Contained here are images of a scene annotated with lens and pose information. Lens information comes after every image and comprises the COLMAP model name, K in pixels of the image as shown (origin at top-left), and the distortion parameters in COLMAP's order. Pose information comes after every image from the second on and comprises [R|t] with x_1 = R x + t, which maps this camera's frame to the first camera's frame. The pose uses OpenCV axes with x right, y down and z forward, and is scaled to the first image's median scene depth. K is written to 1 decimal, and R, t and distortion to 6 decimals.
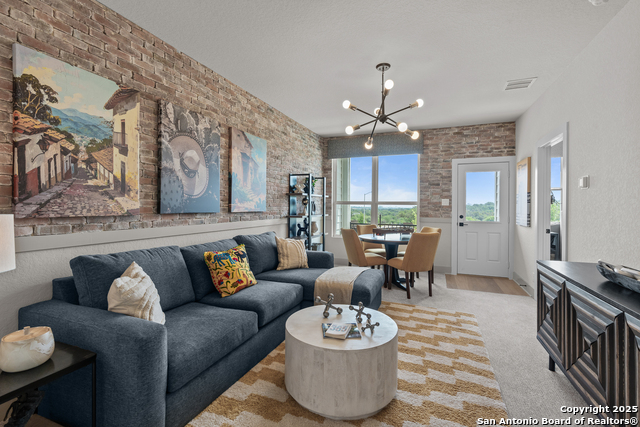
lens RADIAL K [[288.8, 0, 318.7], [0, 288.8, 209.0], [0, 0, 1]] dist [-0.014725, 0.003681]
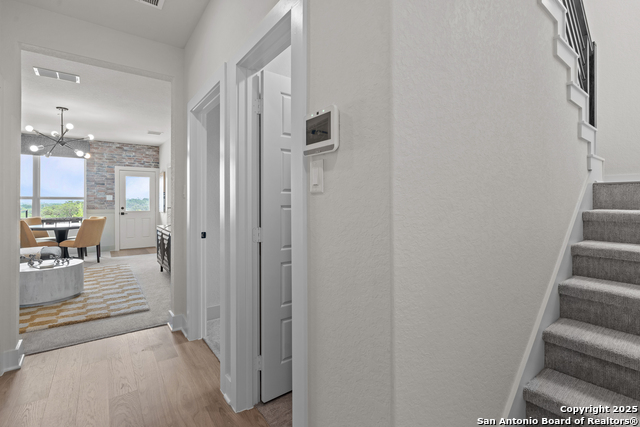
lens RADIAL K [[288.8, 0, 316.2], [0, 288.8, 199.9], [0, 0, 1]] dist [-0.014725, 0.003681]
pose [[0.508990, -0.001942, 0.860770, -0.225698], [0.012739, 0.999905, -0.005276, 0.006452], [-0.860678, 0.013651, 0.508966, -0.521959]]
